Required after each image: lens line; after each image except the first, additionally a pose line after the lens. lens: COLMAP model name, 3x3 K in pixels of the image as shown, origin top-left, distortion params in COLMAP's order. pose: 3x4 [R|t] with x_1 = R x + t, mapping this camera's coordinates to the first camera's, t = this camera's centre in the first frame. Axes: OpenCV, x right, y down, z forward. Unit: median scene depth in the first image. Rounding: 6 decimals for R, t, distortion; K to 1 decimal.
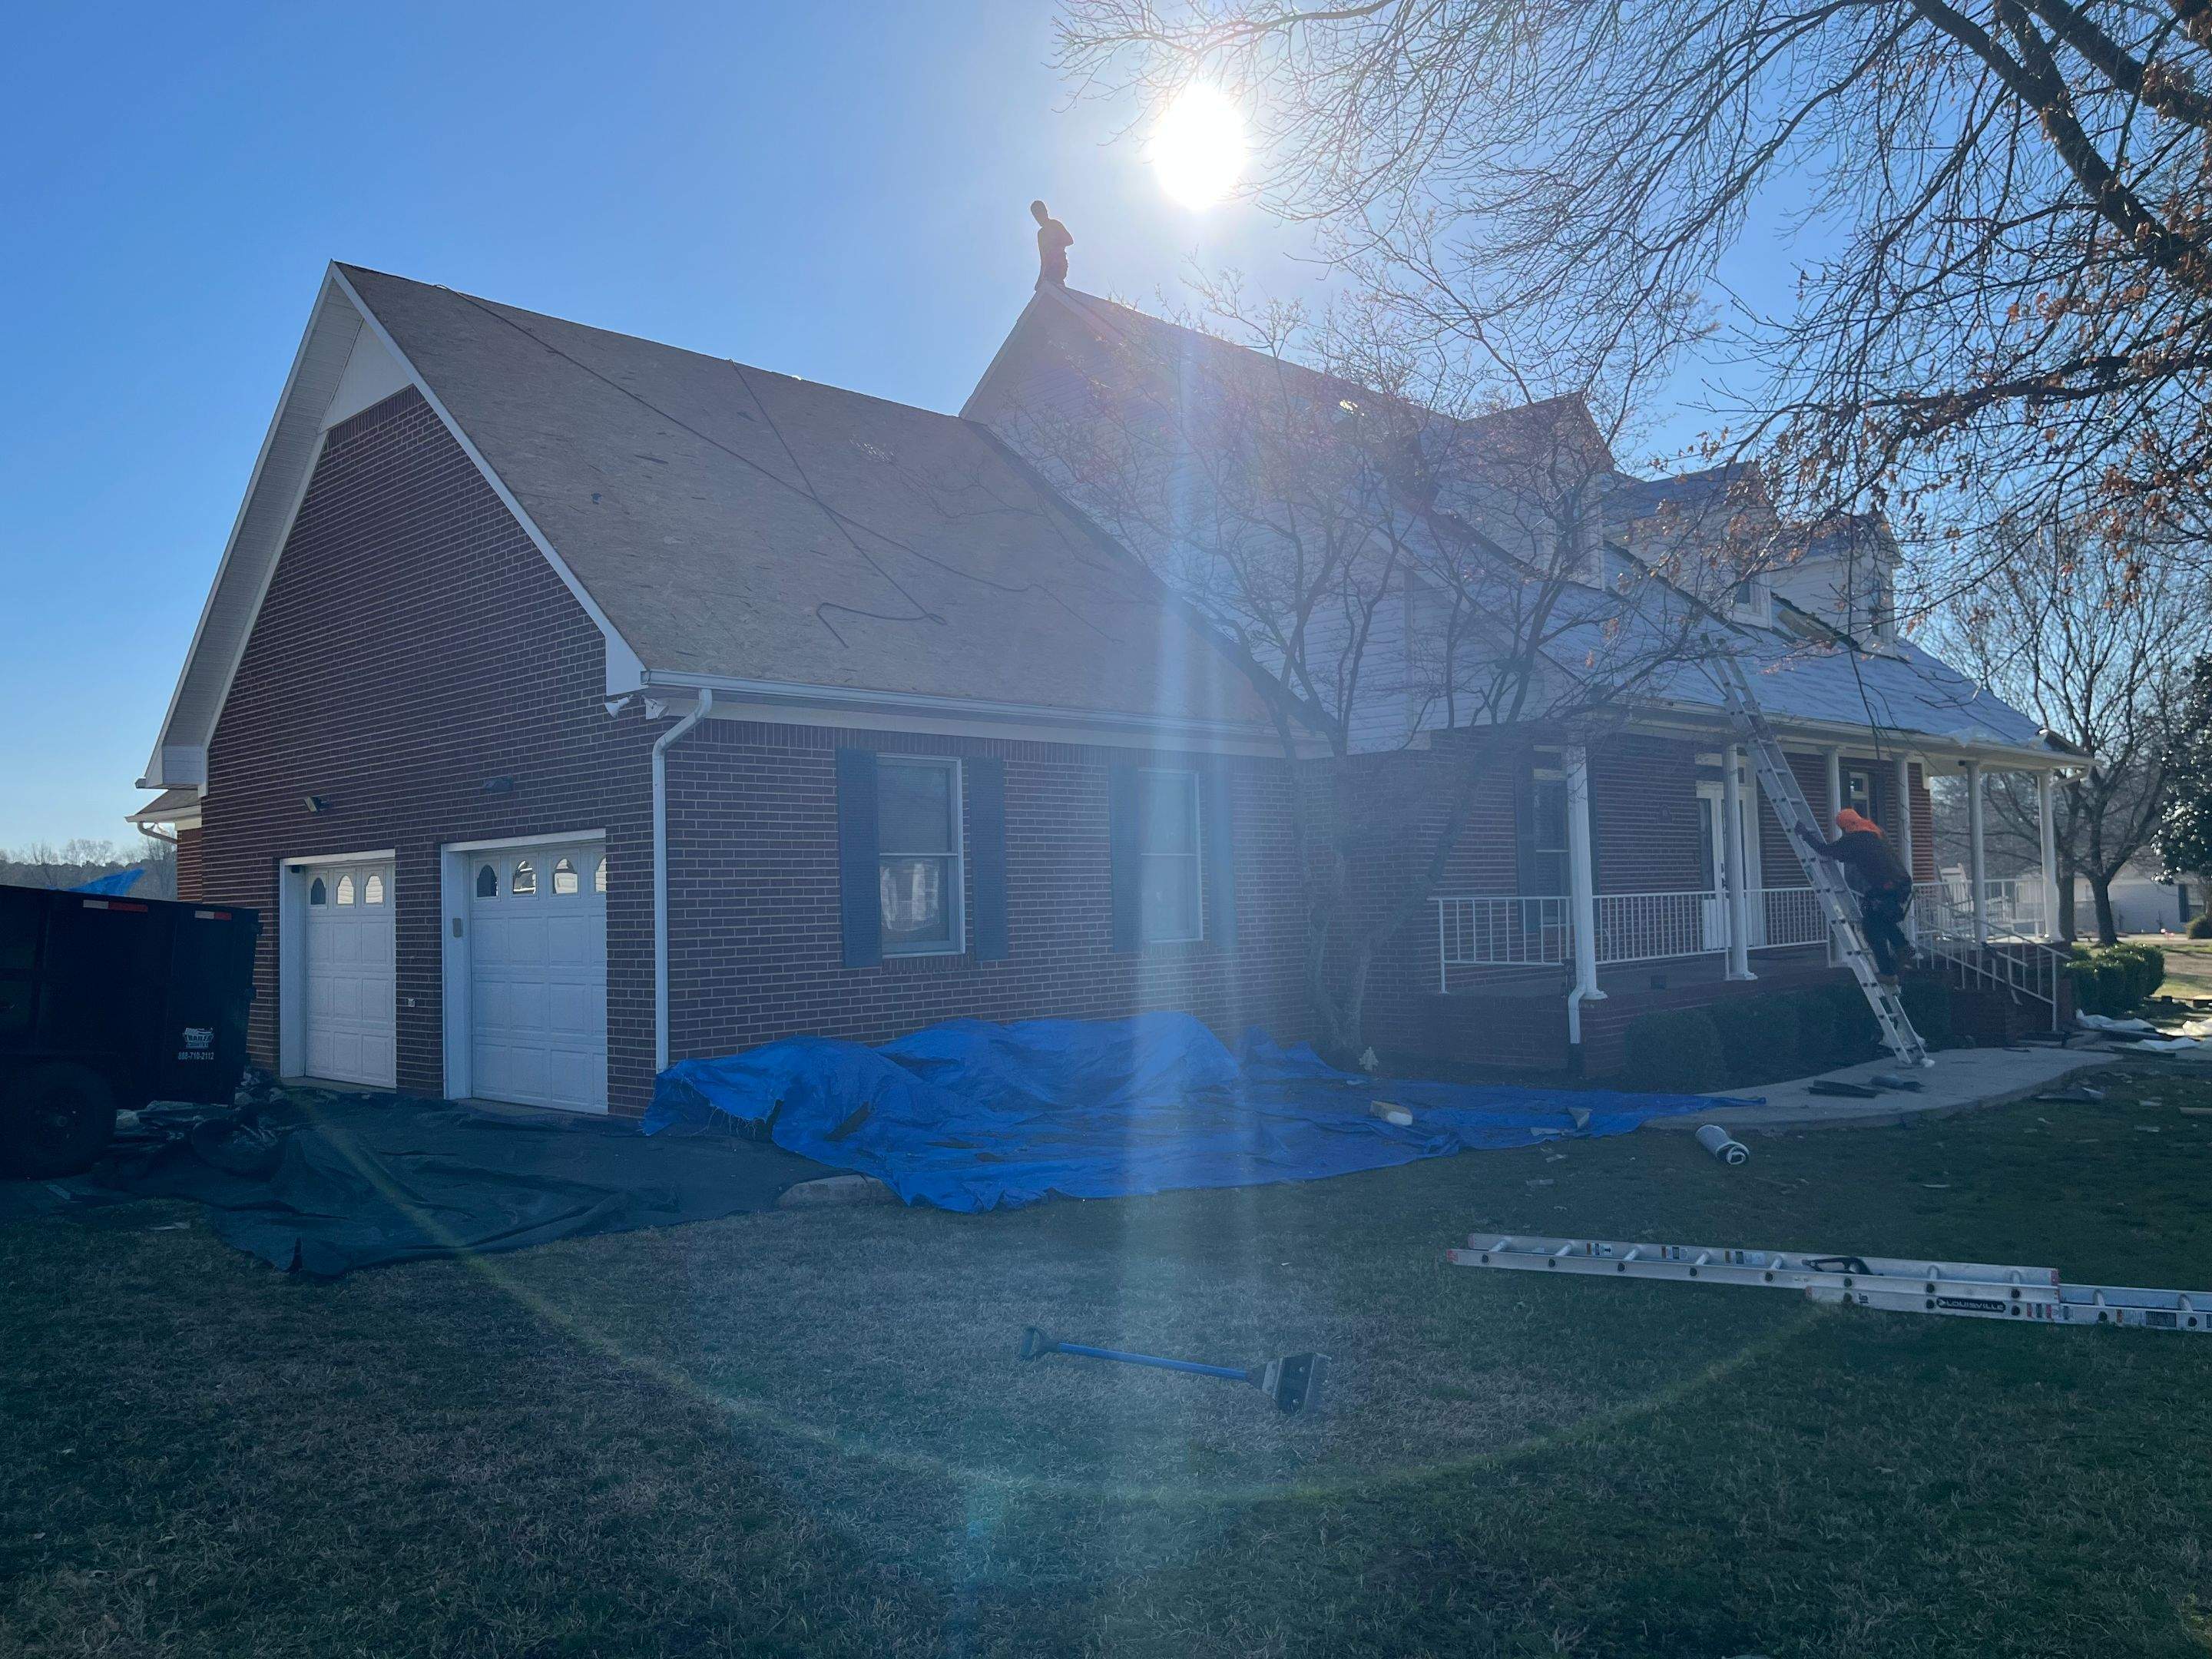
lens RADIAL K [[1661.4, 0, 1105.5], [0, 1661.4, 820.0], [0, 0, 1]] dist [0.065032, -0.063195]
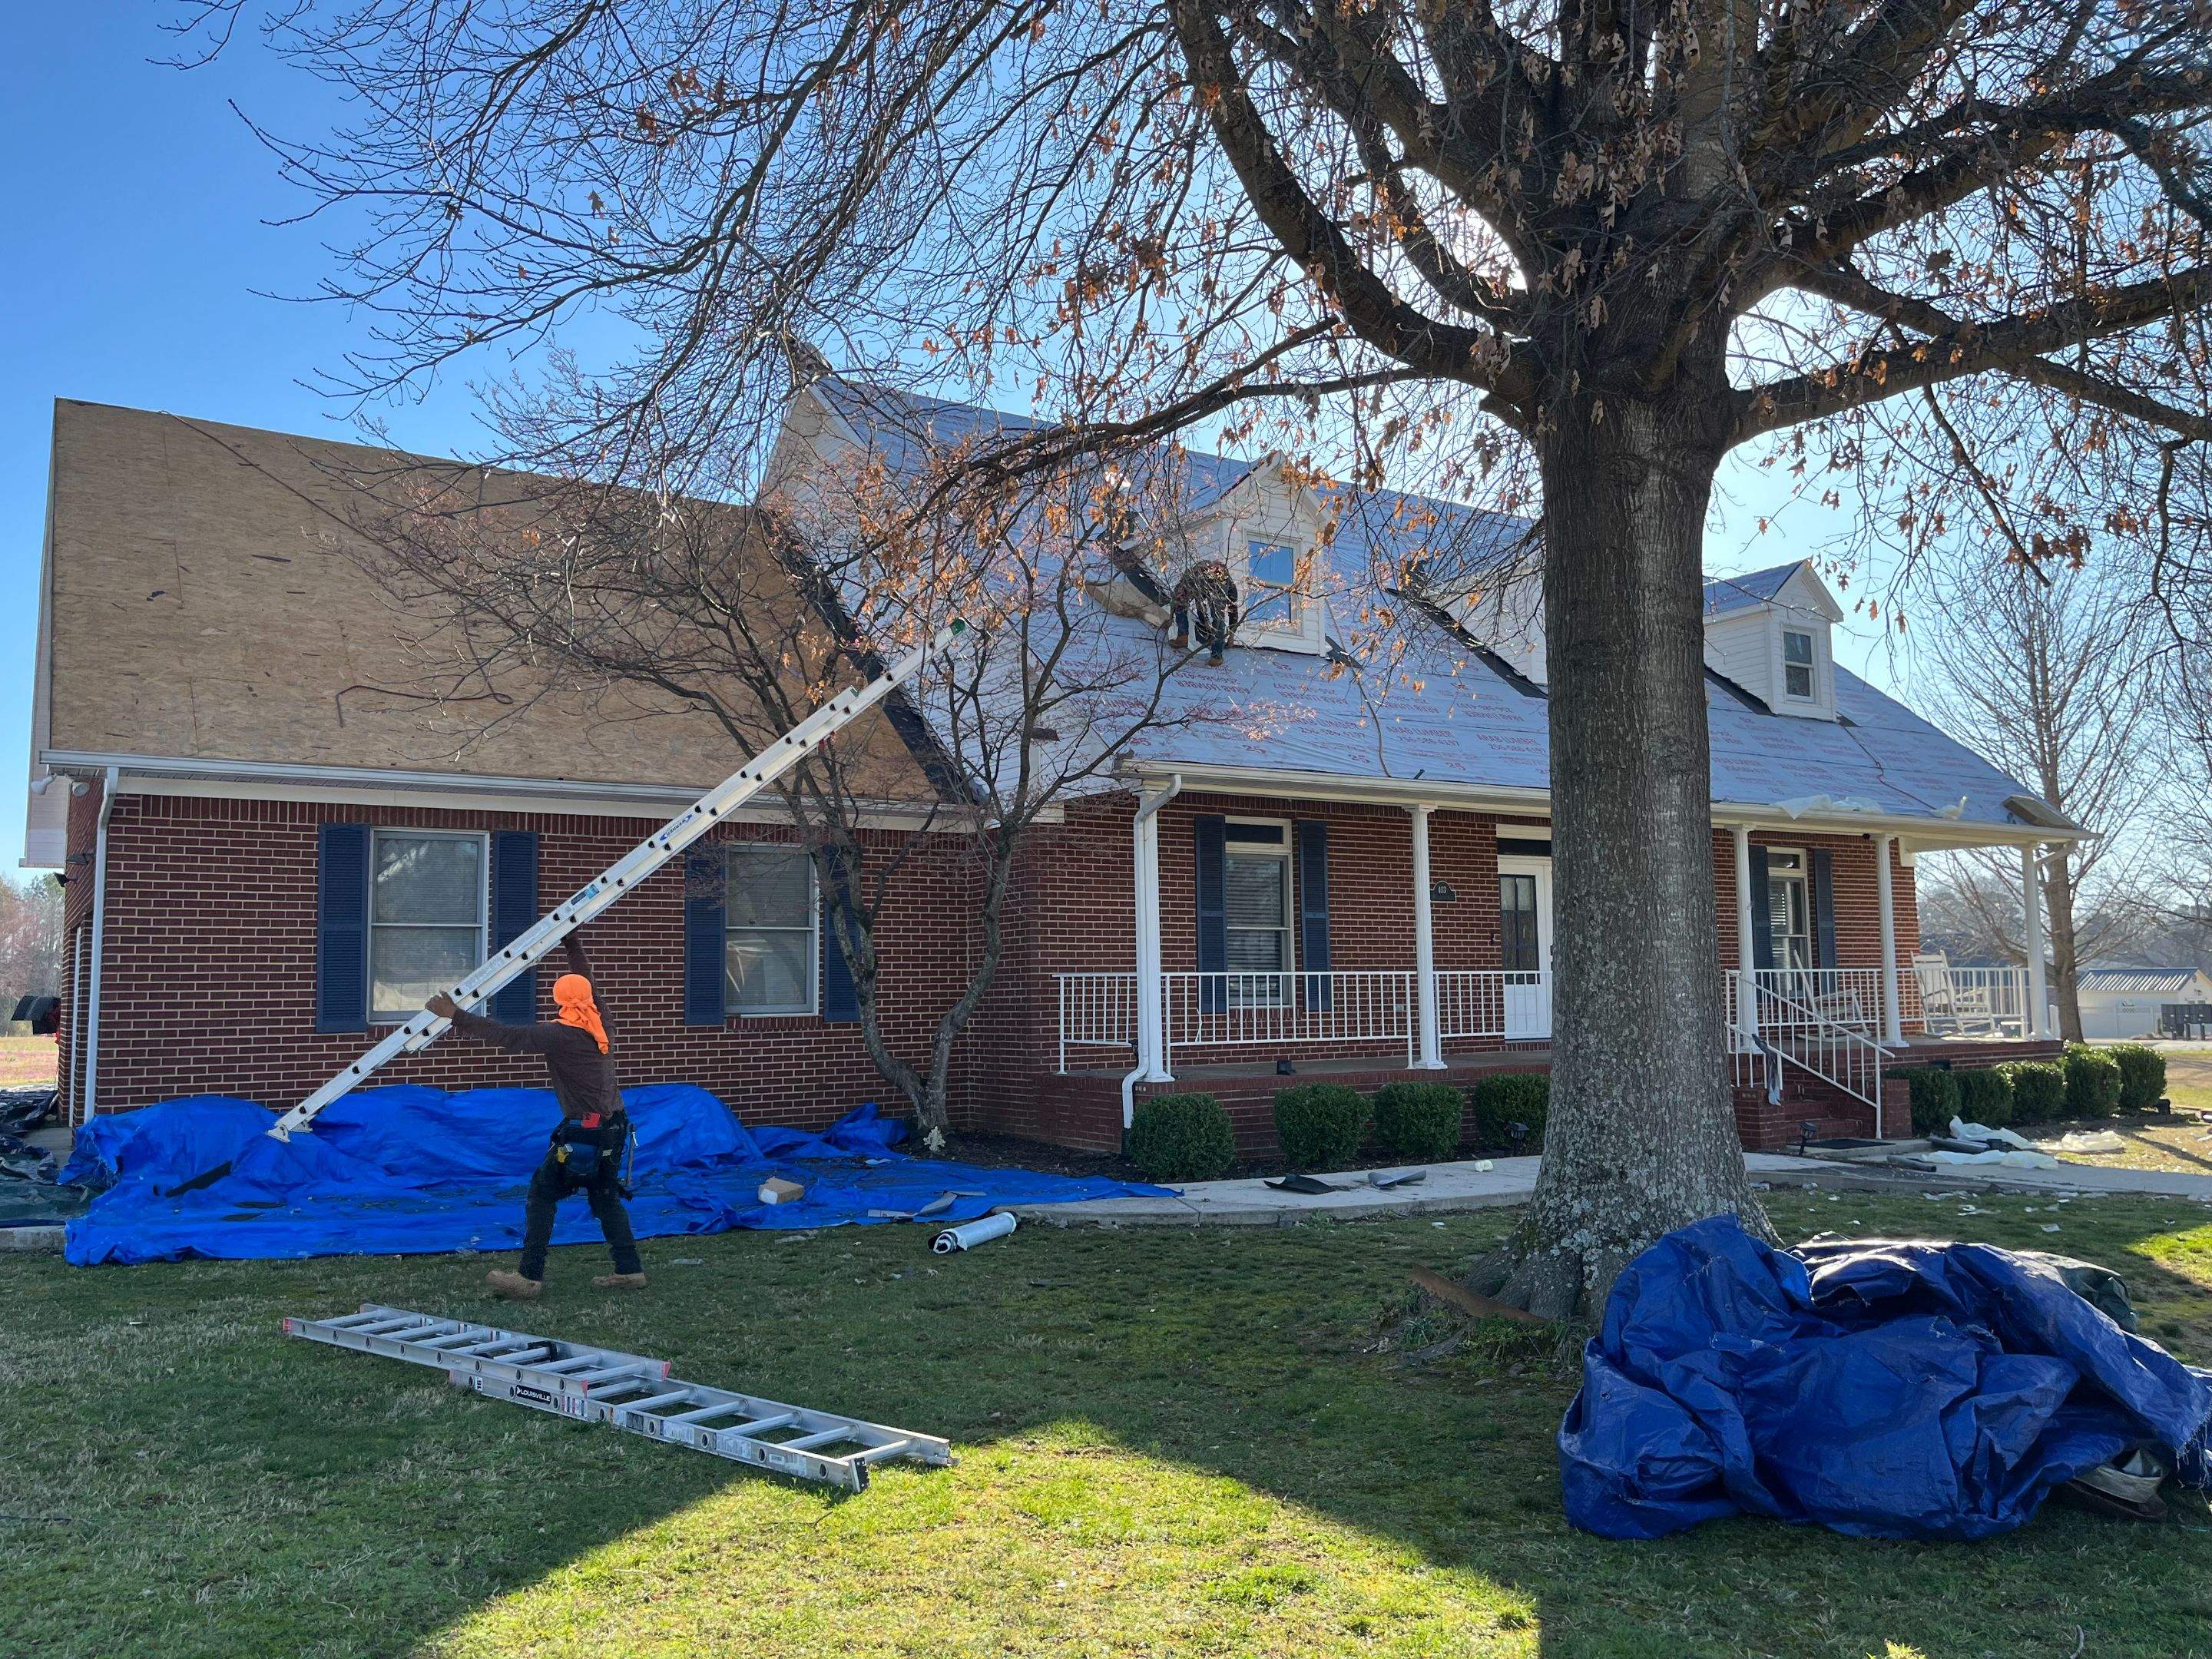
lens RADIAL K [[1661.4, 0, 1105.5], [0, 1661.4, 820.0], [0, 0, 1]] dist [0.065032, -0.063195]
pose [[0.975681, -0.009554, -0.218989, 0.472010], [-0.002112, 0.998593, -0.052978, 0.008876], [0.219187, 0.052153, 0.974288, 0.066506]]
